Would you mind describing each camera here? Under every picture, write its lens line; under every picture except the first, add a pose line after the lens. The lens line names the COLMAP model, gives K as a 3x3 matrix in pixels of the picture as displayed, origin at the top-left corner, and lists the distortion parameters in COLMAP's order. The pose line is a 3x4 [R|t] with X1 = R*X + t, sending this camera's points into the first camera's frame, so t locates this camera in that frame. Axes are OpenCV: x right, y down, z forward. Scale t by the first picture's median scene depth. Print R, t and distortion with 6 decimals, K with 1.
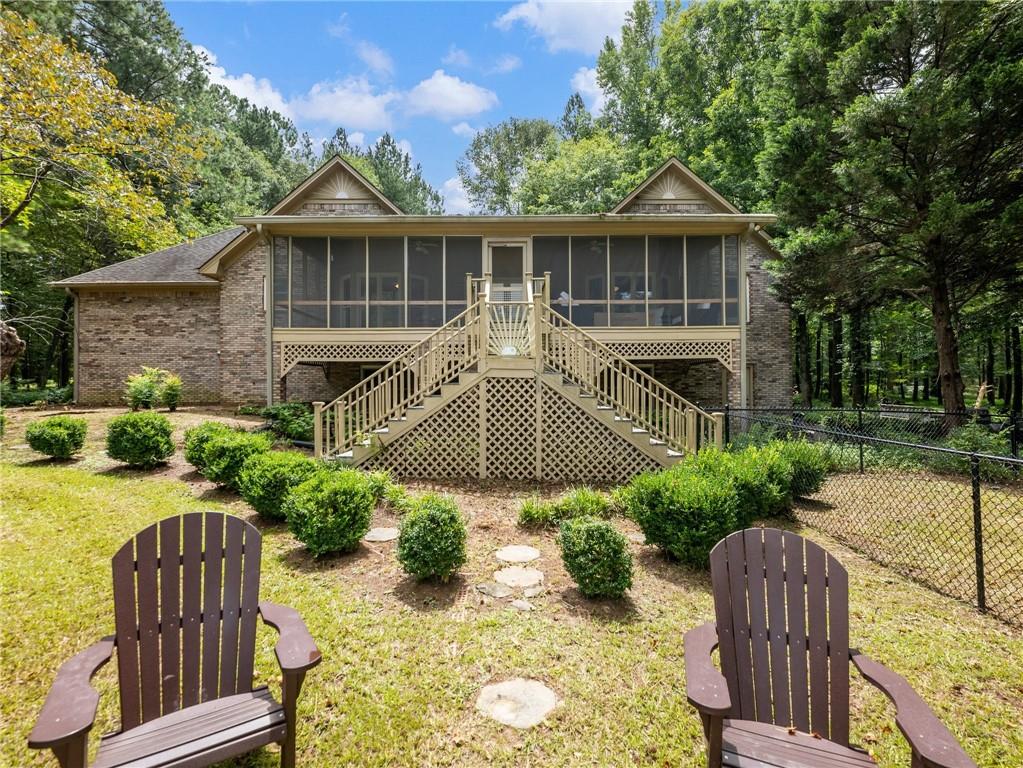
lens RADIAL K [[472.2, 0, 511.5], [0, 472.2, 384.0], [0, 0, 1]] dist [0.003013, 0.000245]
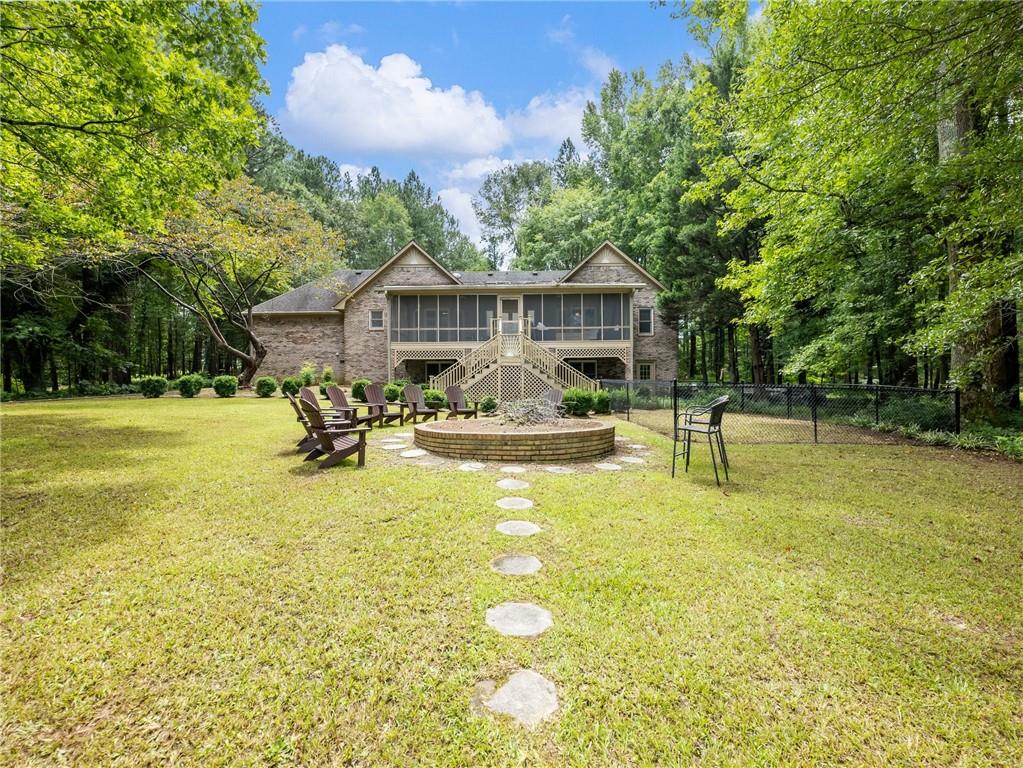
lens RADIAL K [[472.2, 0, 511.5], [0, 472.2, 384.0], [0, 0, 1]] dist [0.003013, 0.000245]
pose [[0.999906, -0.002707, -0.013471, 0.017274], [0.002787, 0.999979, 0.005914, 0.033469], [0.013455, -0.005951, 0.999892, -0.715968]]
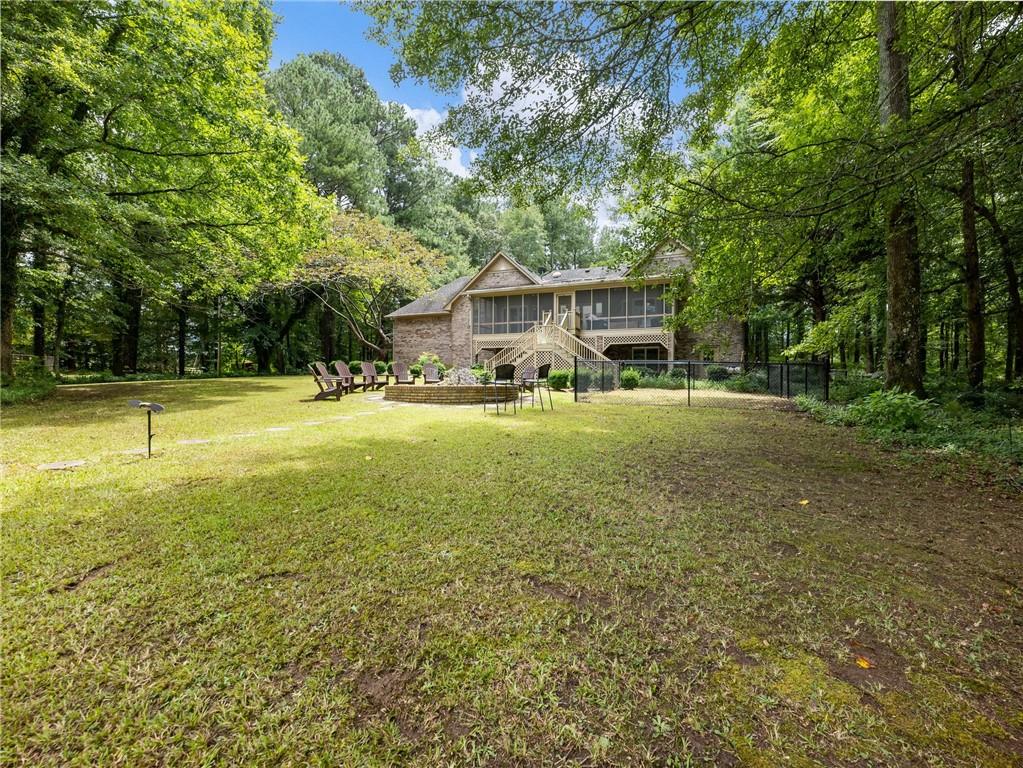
lens RADIAL K [[473.0, 0, 511.5], [0, 473.0, 384.0], [0, 0, 1]] dist [-0.000424, 0.000103]
pose [[0.925242, 0.008402, -0.379285, 0.473429], [-0.000811, 0.999796, 0.020169, 0.067547], [0.379377, -0.018354, 0.925060, -0.925381]]
